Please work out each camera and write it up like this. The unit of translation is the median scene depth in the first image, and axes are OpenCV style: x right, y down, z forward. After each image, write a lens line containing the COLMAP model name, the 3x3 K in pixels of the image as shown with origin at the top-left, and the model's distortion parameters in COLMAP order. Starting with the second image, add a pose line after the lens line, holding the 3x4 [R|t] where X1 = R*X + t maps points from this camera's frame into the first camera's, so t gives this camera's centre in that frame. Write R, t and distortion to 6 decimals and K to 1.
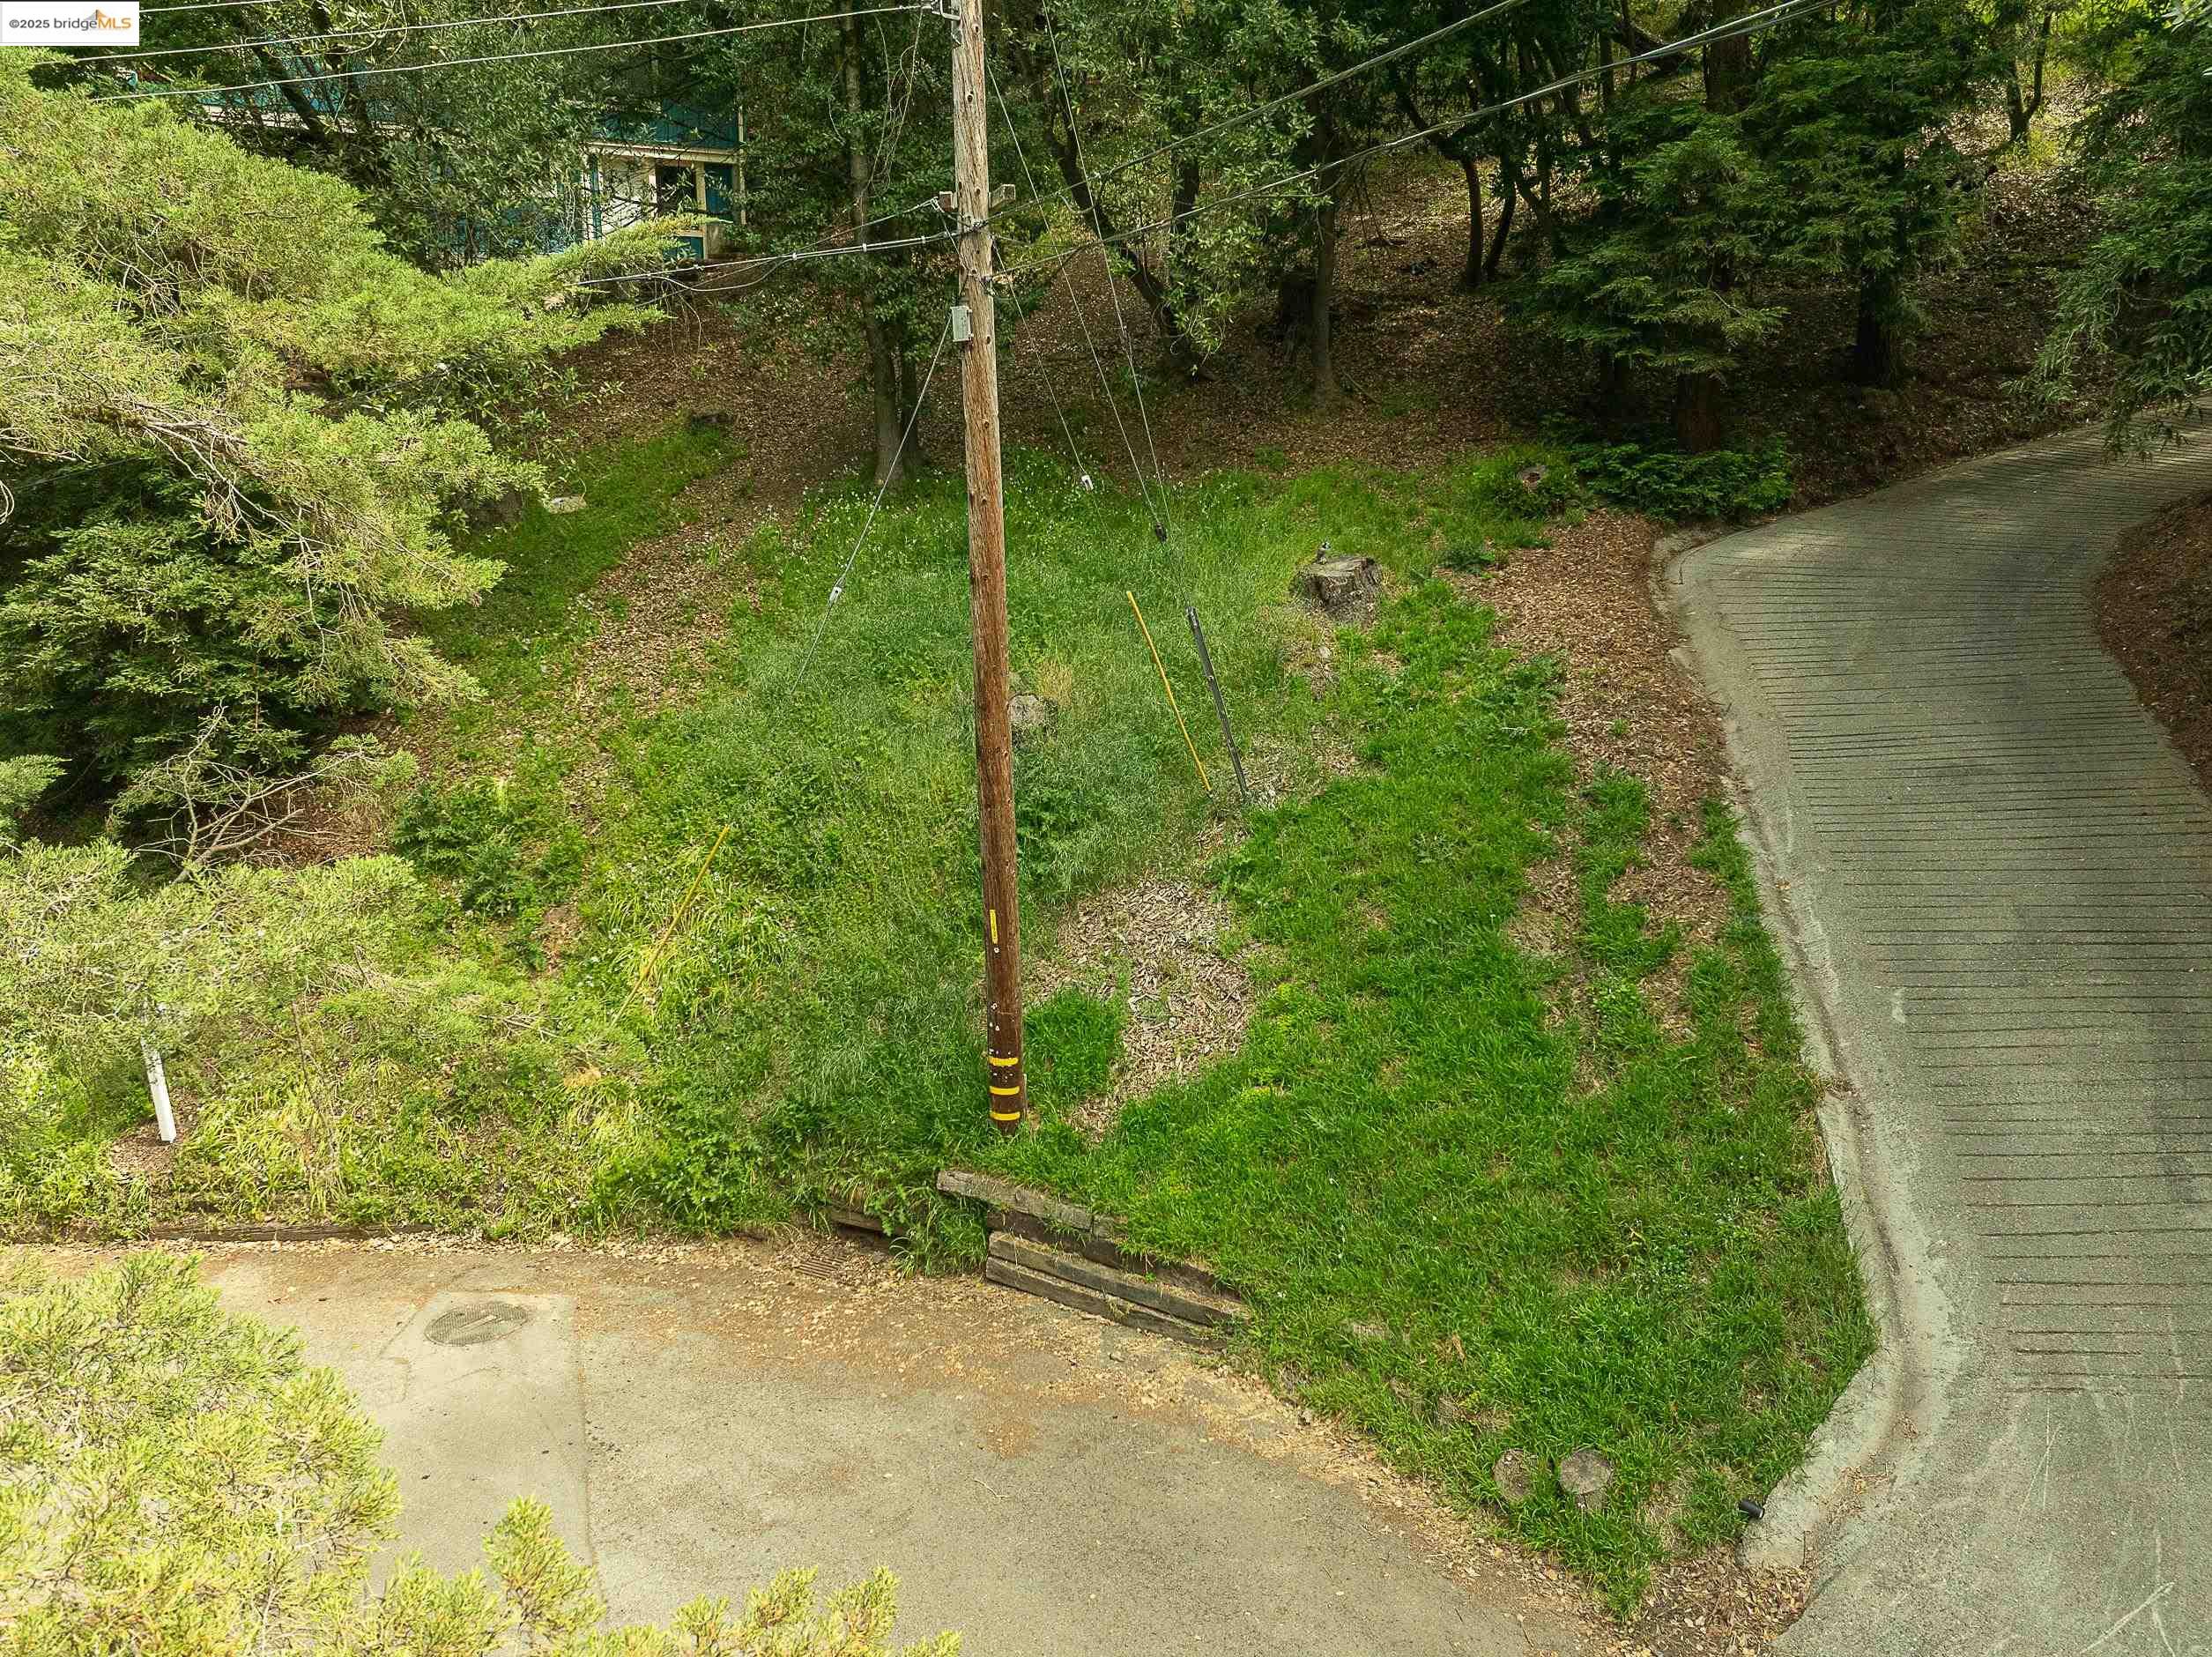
lens RADIAL K [[1569.1, 0, 1094.9], [0, 1569.1, 827.5], [0, 0, 1]] dist [-0.015040, -0.005621]
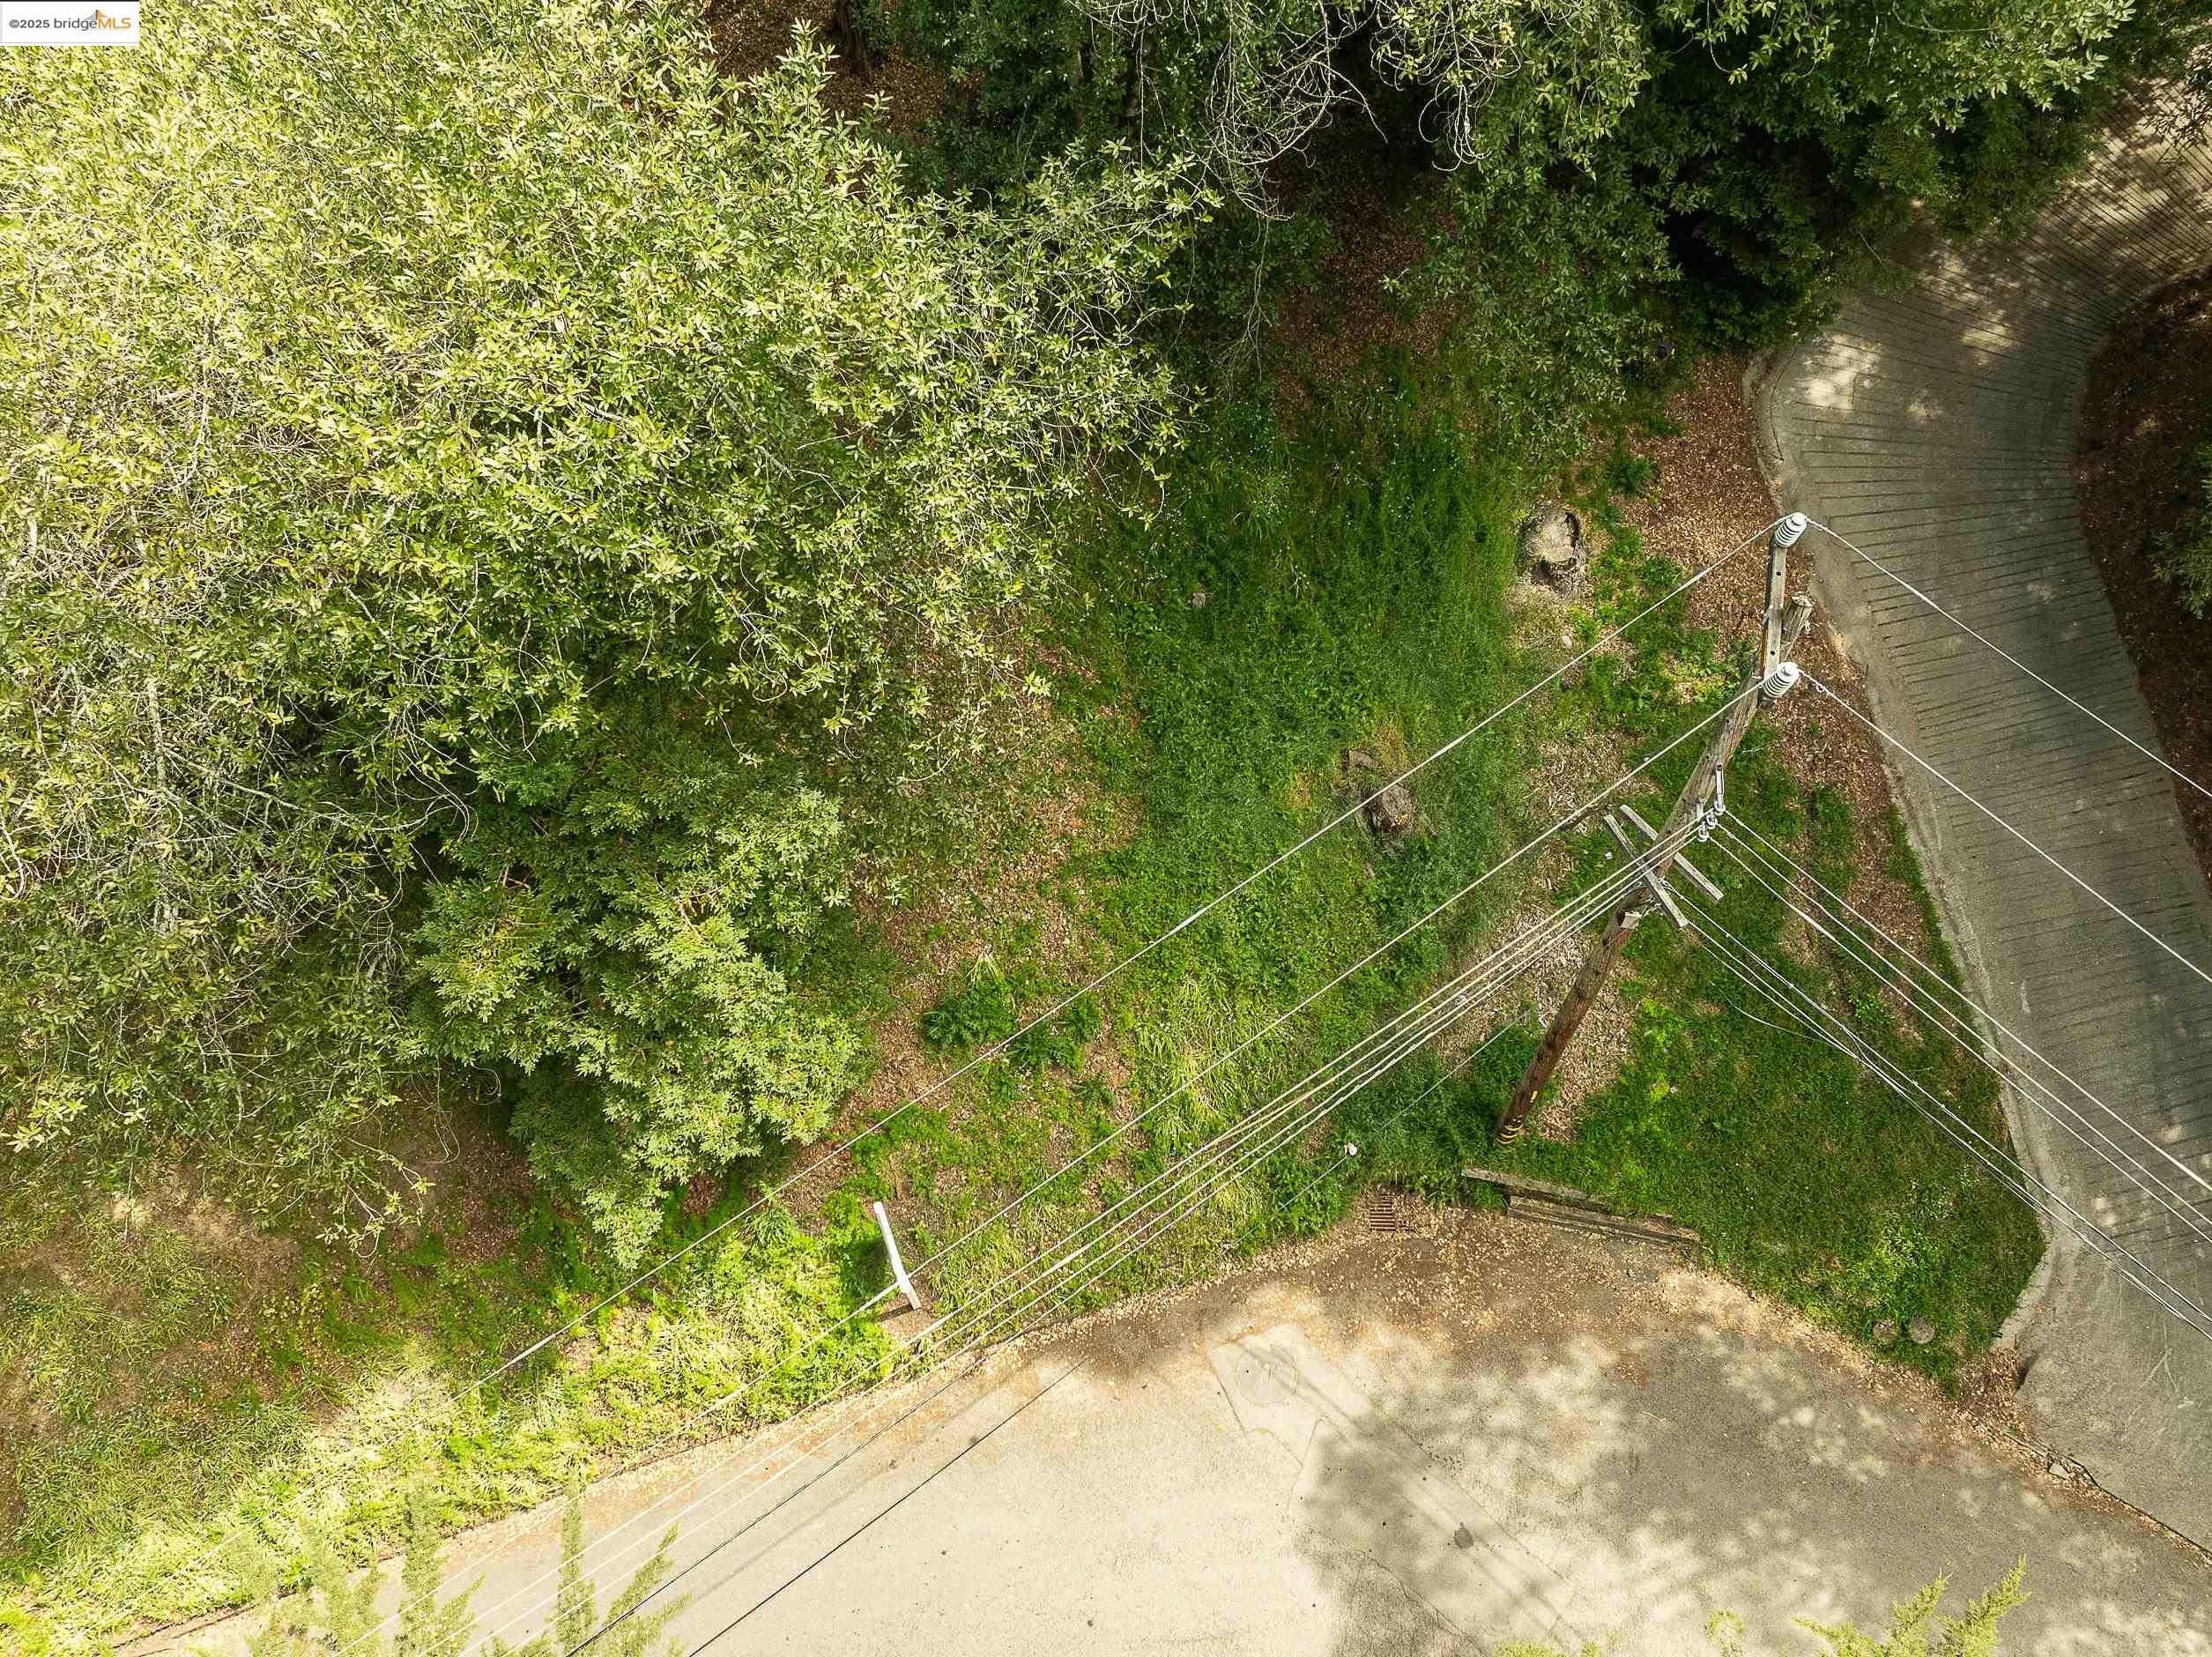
lens RADIAL K [[1569.1, 0, 1094.9], [0, 1569.1, 827.5], [0, 0, 1]] dist [-0.015040, -0.005621]
pose [[0.922378, -0.328271, 0.203610, -0.634763], [0.112978, 0.733297, 0.670456, -1.114402], [-0.369398, -0.595411, 0.713464, 0.194656]]
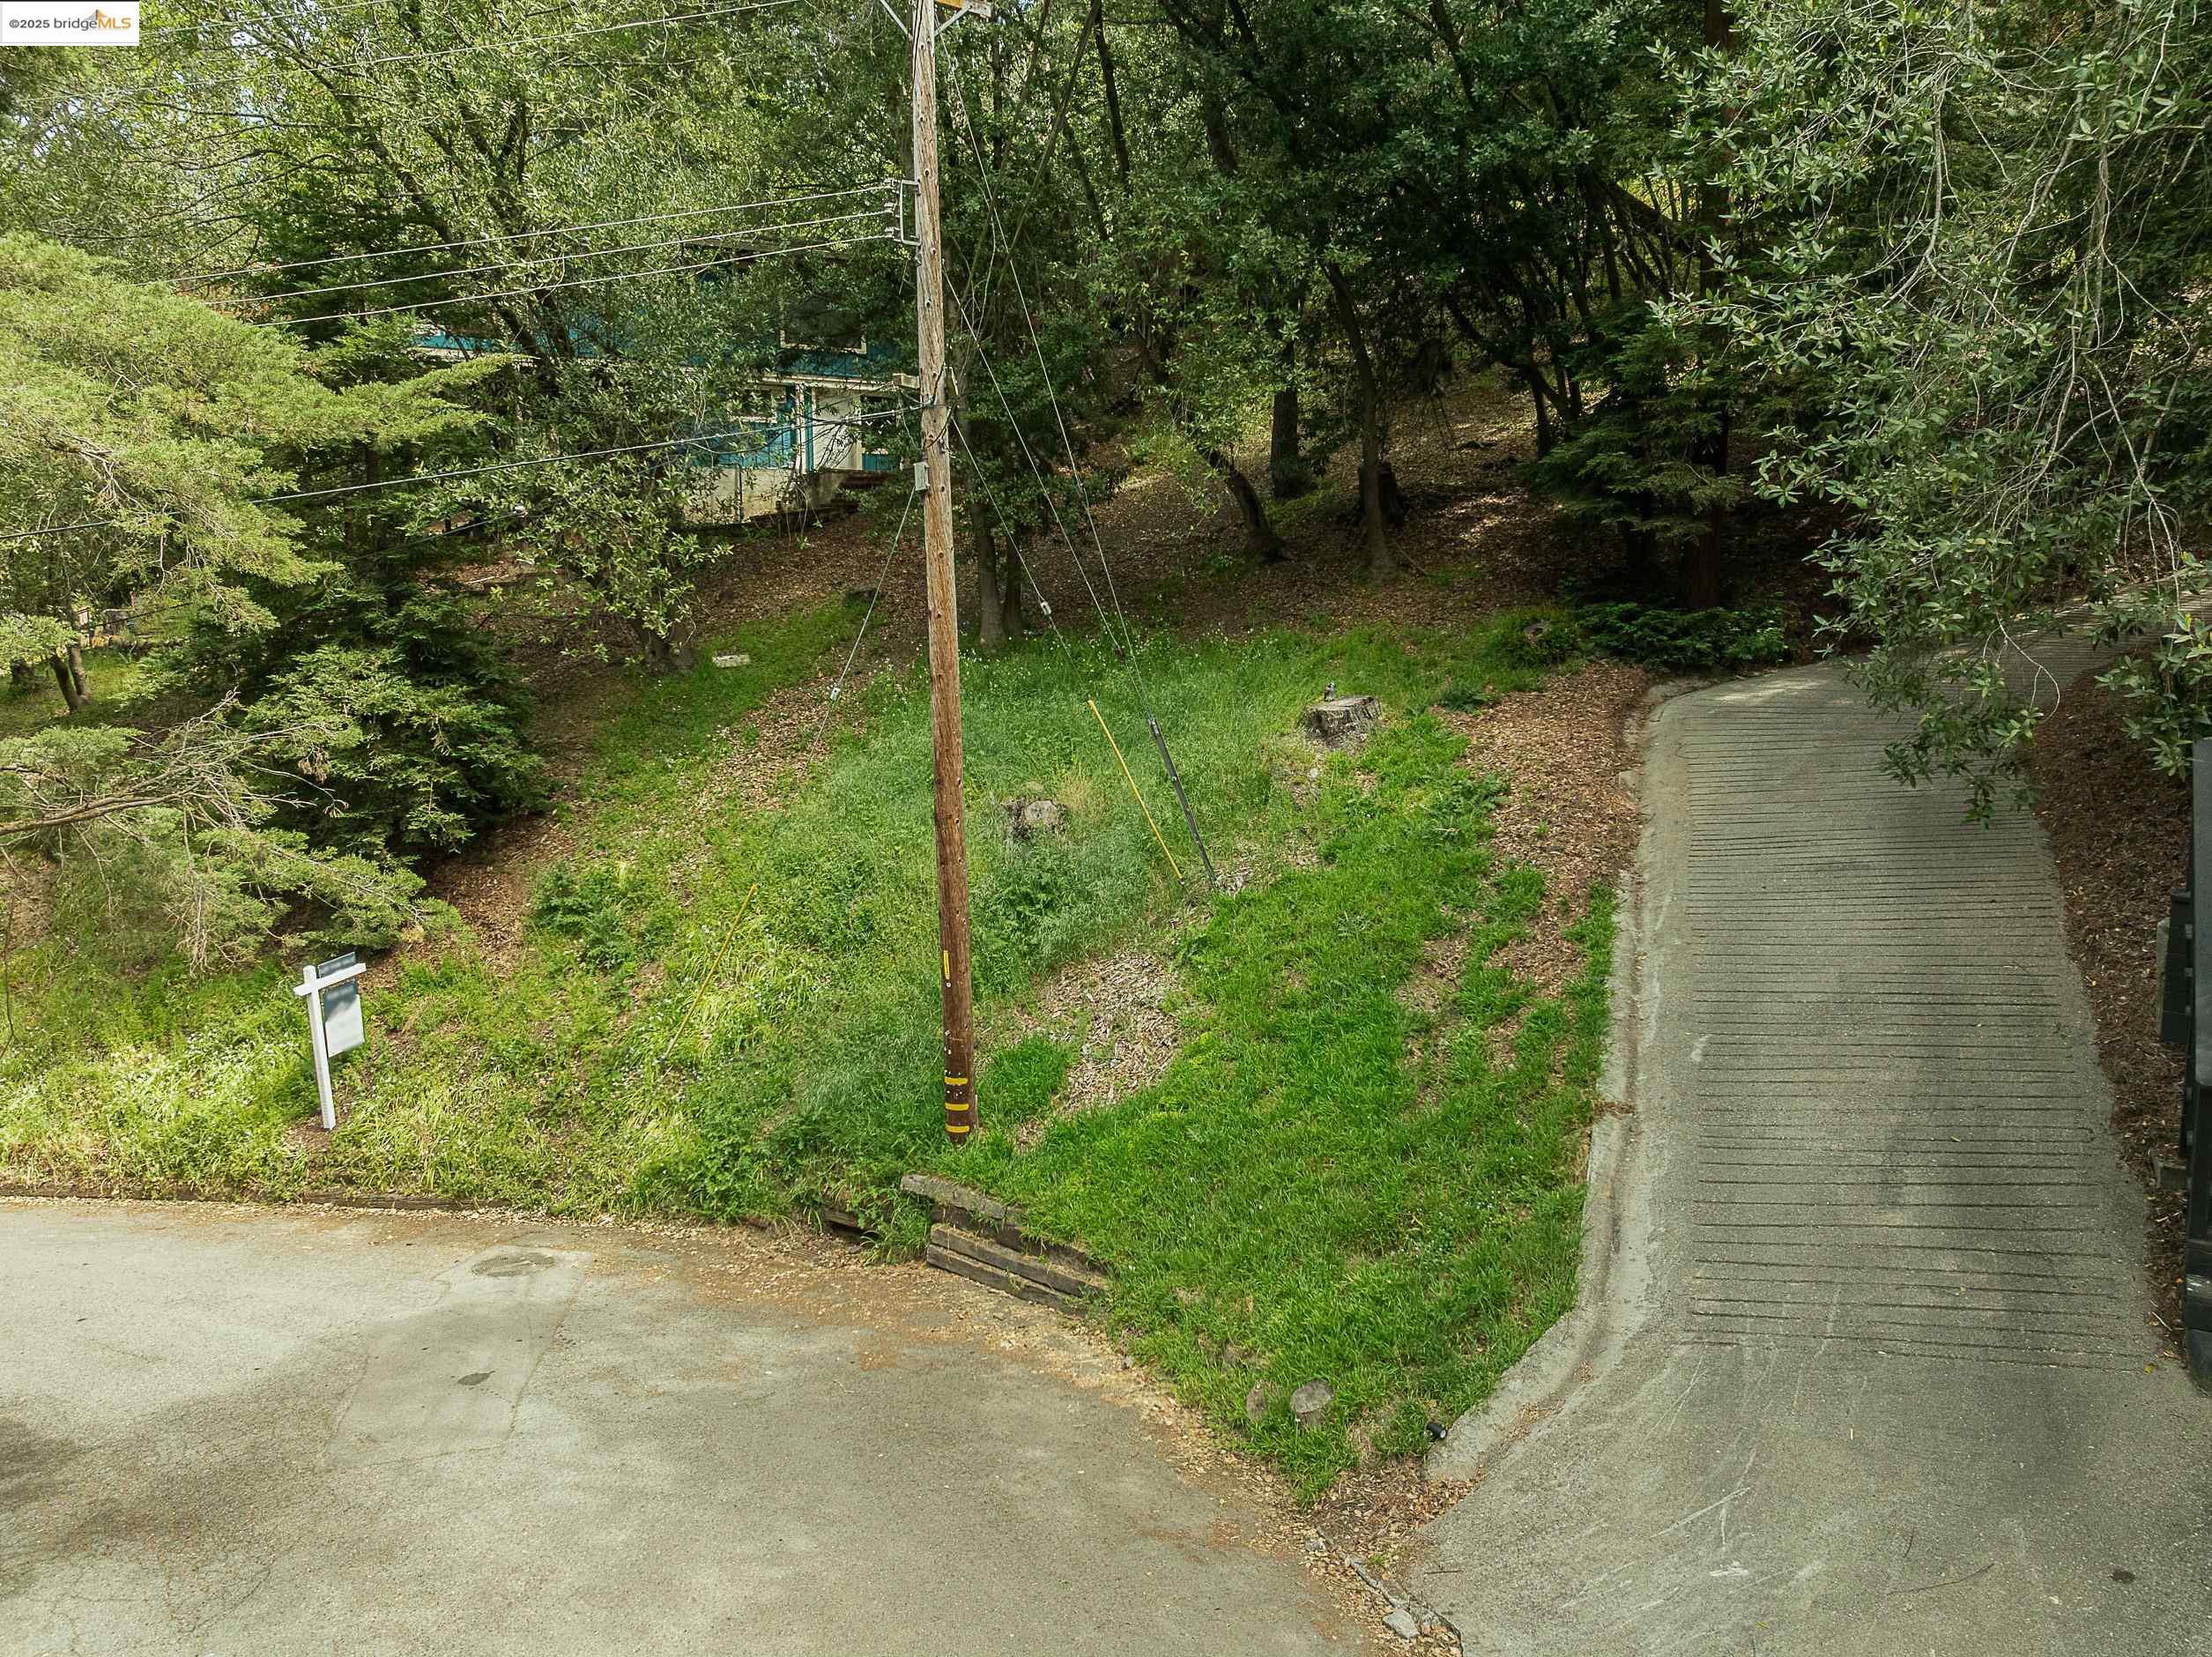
lens RADIAL K [[1469.6, 0, 1106.4], [0, 1469.6, 858.7], [0, 0, 1]] dist [-0.000902, -0.021660]
pose [[0.987828, 0.021137, -0.154105, 0.212853], [-0.037131, 0.994126, -0.101659, 0.085473], [0.151051, 0.106144, 0.982811, -0.095674]]
